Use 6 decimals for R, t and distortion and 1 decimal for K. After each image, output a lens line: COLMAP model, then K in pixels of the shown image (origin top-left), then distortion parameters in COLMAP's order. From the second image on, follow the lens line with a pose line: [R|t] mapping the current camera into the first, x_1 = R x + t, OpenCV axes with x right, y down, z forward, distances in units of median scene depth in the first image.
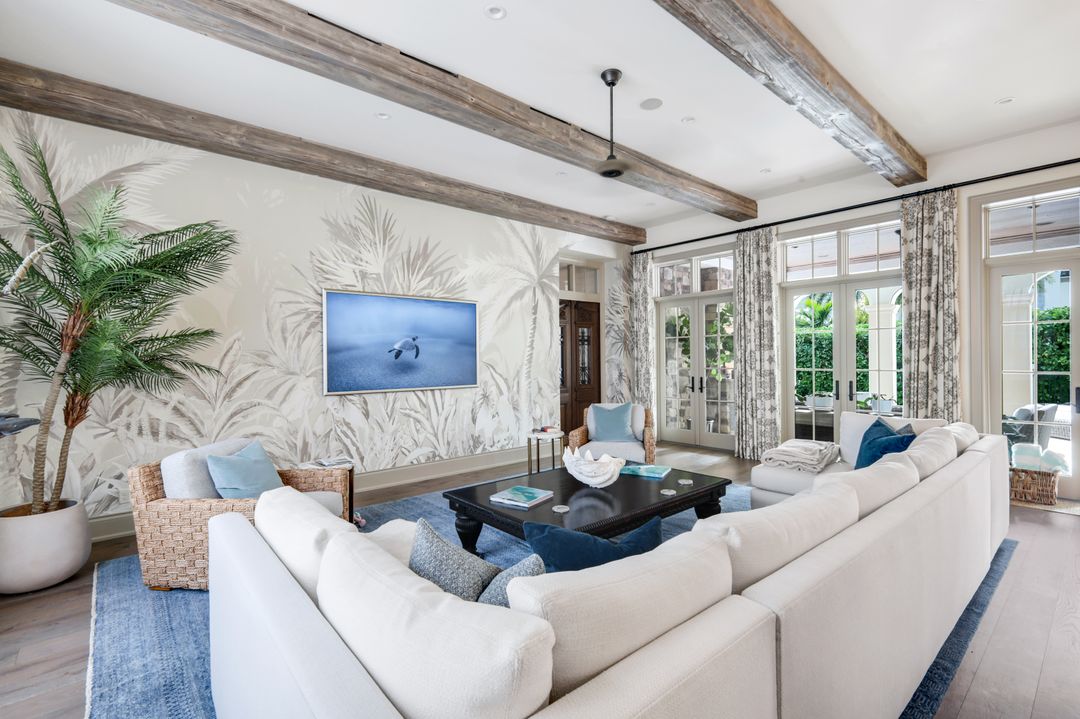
lens RADIAL K [[495.1, 0, 535.1], [0, 495.1, 357.5], [0, 0, 1]] dist [0.001370, -0.000383]
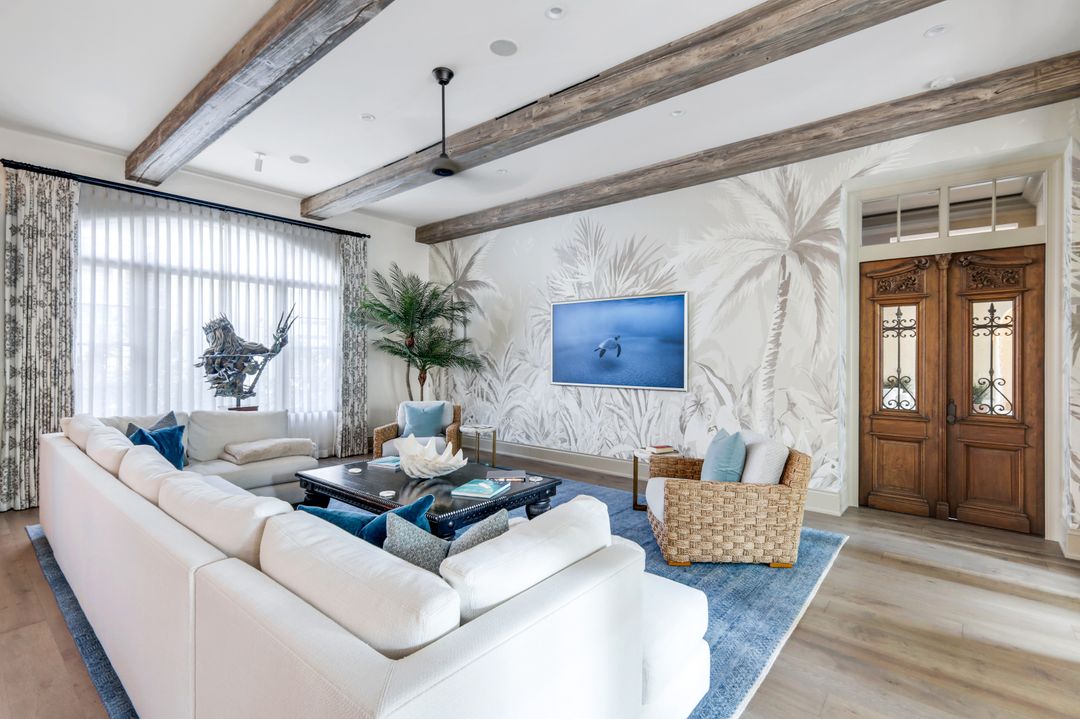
lens RADIAL K [[495.1, 0, 535.2], [0, 495.1, 356.7], [0, 0, 1]] dist [0.001370, -0.000383]
pose [[0.158909, 0.011862, -0.987222, 0.739929], [-0.005449, 0.999923, 0.011138, -0.009049], [0.987278, 0.003609, 0.158962, 0.648654]]
